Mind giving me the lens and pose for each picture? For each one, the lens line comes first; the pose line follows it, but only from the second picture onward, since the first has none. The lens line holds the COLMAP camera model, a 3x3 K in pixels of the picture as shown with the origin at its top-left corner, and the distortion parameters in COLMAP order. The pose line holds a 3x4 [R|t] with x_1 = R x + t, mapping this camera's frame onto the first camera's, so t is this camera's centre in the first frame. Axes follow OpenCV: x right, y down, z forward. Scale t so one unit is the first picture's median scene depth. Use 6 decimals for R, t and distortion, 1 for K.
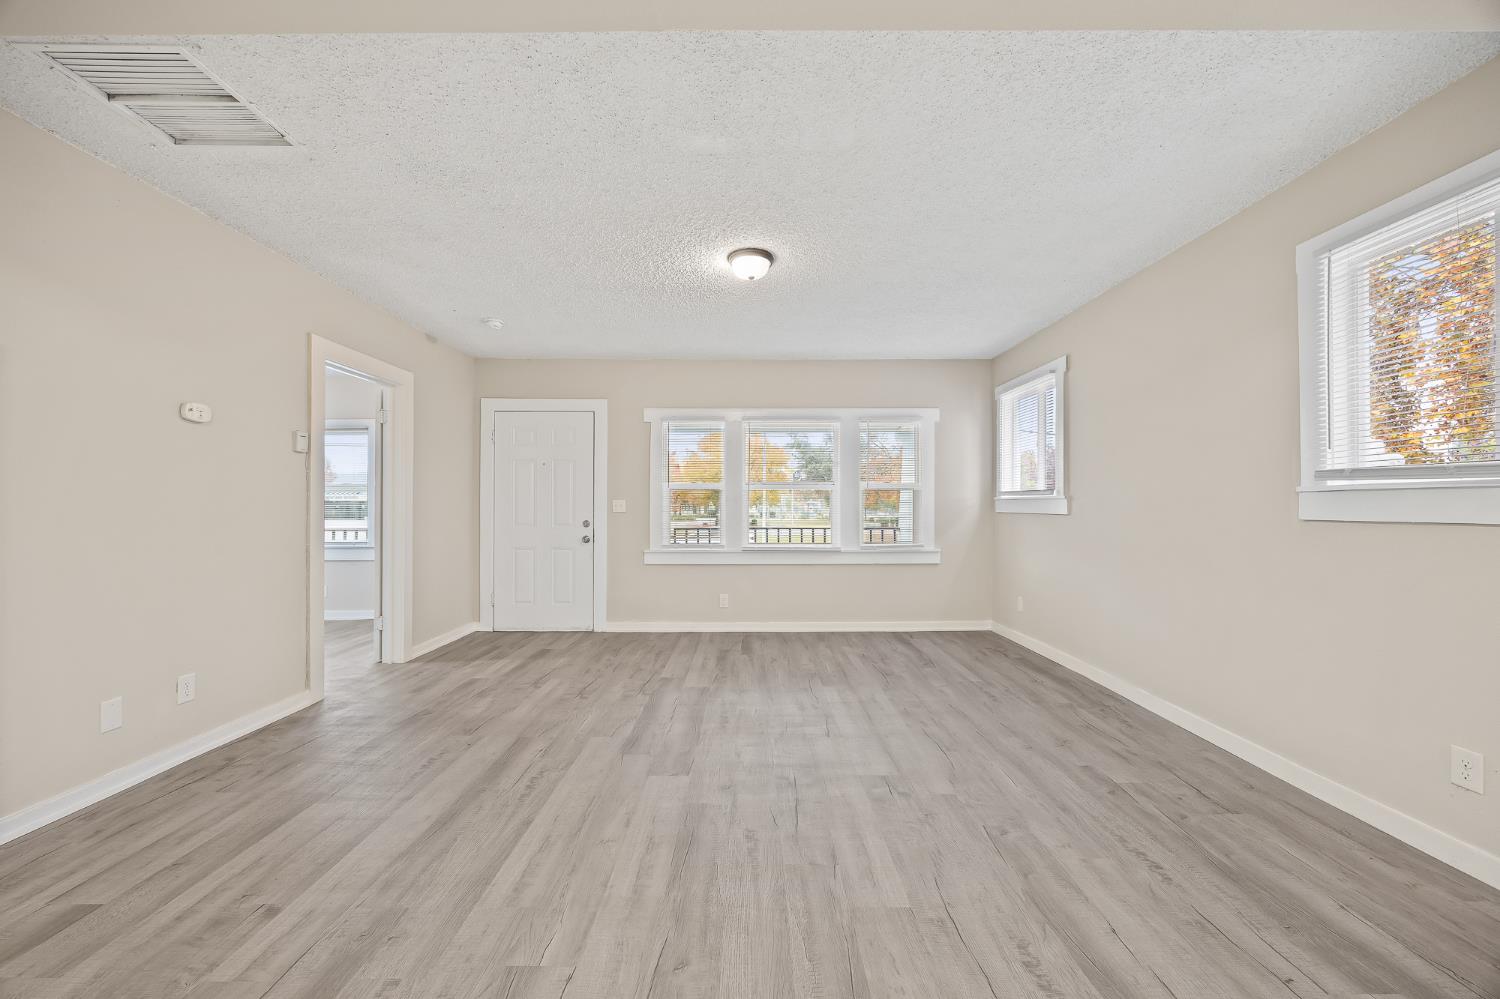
lens RADIAL K [[575.8, 0, 756.2], [0, 575.8, 503.3], [0, 0, 1]] dist [0.000868, -0.000835]
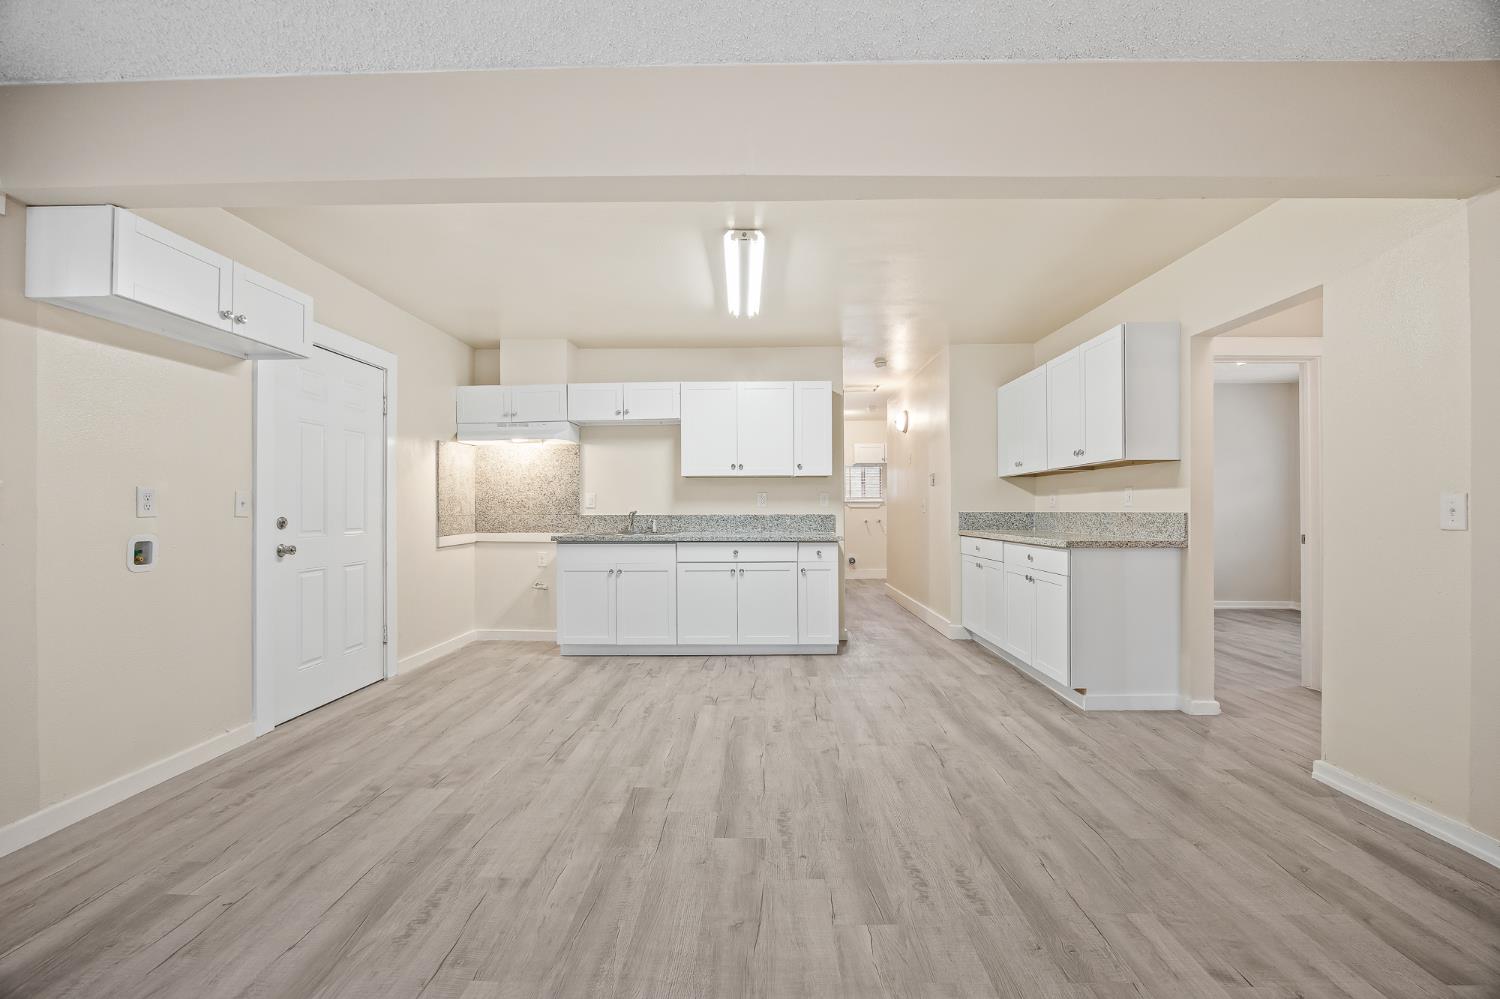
lens RADIAL K [[616.5, 0, 754.5], [0, 616.5, 502.4], [0, 0, 1]] dist [-0.014293, 0.000925]
pose [[-0.999797, 0.002424, 0.020004, -0.082016], [0.002233, 0.999952, -0.009581, 0.006146], [-0.020026, -0.009534, -0.999754, 0.941669]]
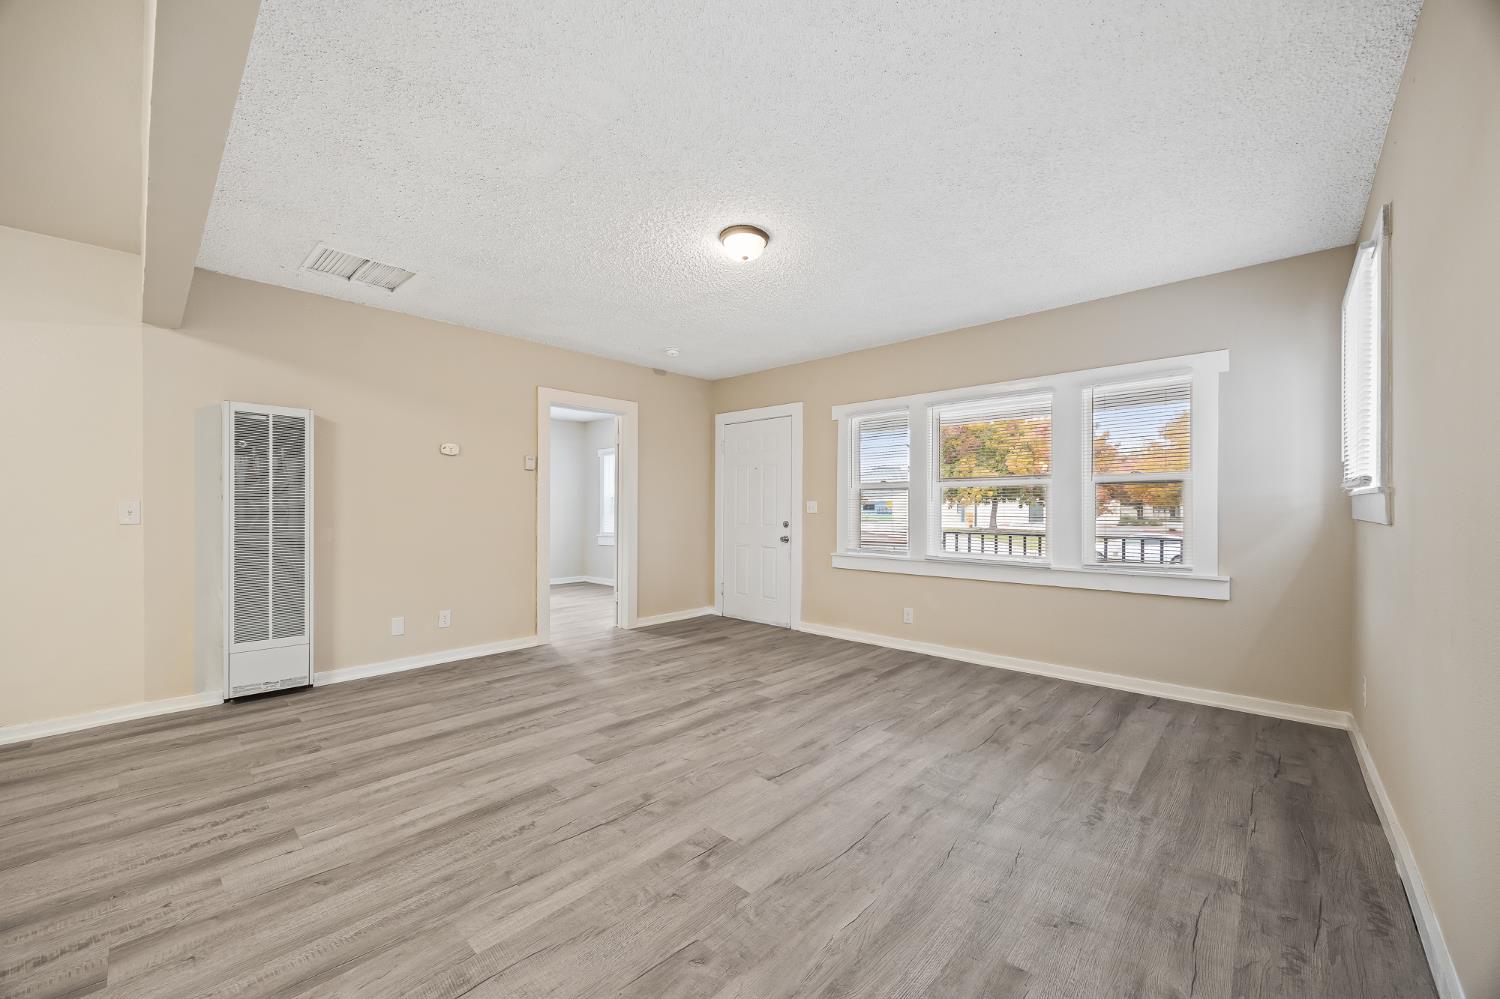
lens RADIAL K [[575.8, 0, 748.2], [0, 575.8, 504.4], [0, 0, 1]] dist [0.000868, -0.000835]
pose [[0.726721, -0.004425, -0.686919, 0.594160], [0.003518, 0.999990, -0.002720, 0.003562], [0.686924, -0.000440, 0.726729, 0.319459]]
